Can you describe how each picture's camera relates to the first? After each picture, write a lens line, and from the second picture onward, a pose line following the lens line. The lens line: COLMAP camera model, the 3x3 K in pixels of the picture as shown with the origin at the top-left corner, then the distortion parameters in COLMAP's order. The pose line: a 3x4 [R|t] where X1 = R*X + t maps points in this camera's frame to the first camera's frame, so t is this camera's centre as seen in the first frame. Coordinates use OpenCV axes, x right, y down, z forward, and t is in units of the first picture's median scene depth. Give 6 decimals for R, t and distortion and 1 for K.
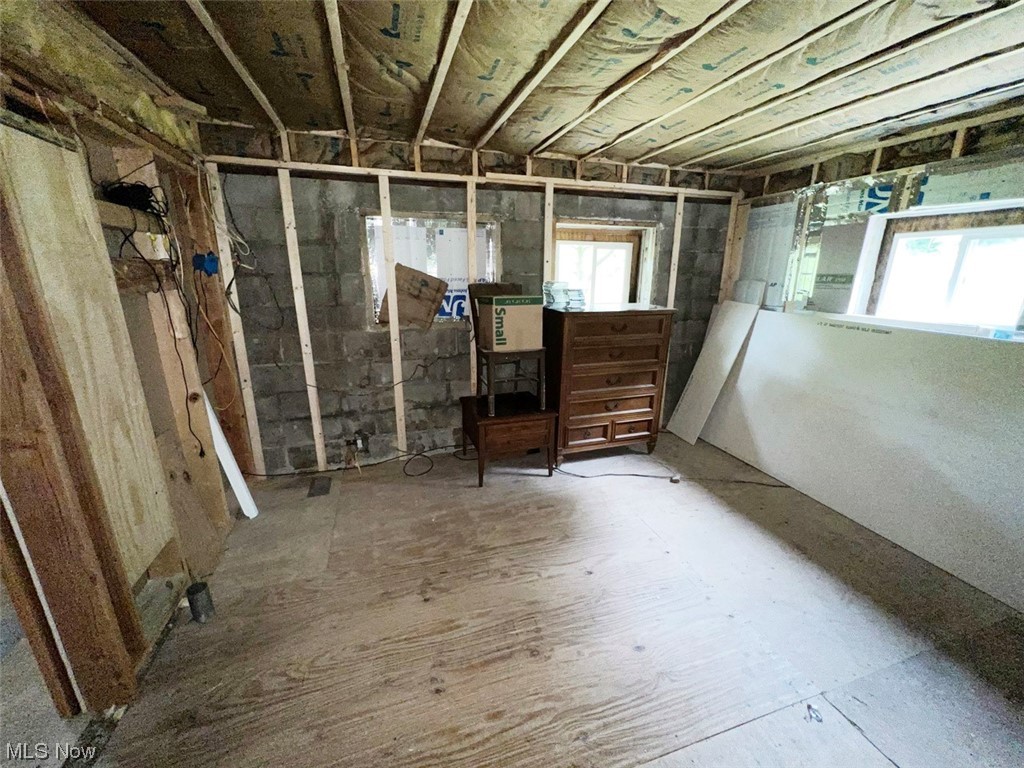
lens RADIAL K [[410.3, 0, 513.0], [0, 410.3, 385.2], [0, 0, 1]] dist [0.000526, -0.000276]
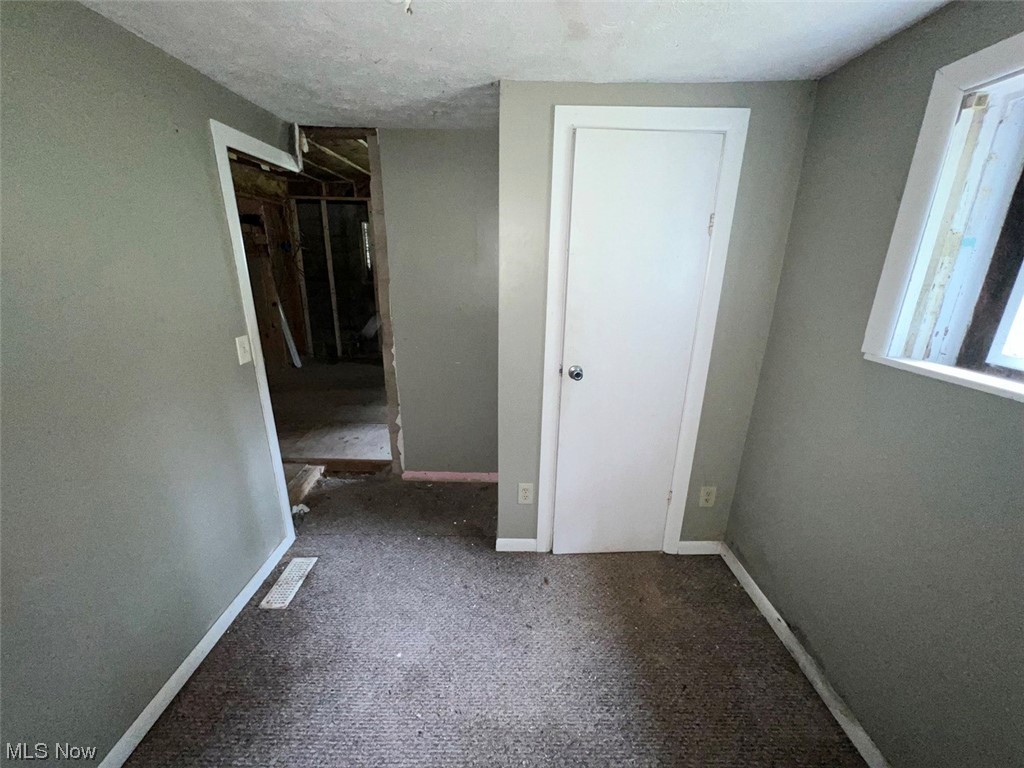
lens RADIAL K [[410.3, 0, 508.9], [0, 410.3, 383.0], [0, 0, 1]] dist [0.000526, -0.000276]
pose [[0.957467, 0.087210, -0.275047, 0.922503], [-0.083008, 0.996186, 0.026905, 0.238676], [0.276344, -0.002929, 0.961054, -0.681608]]
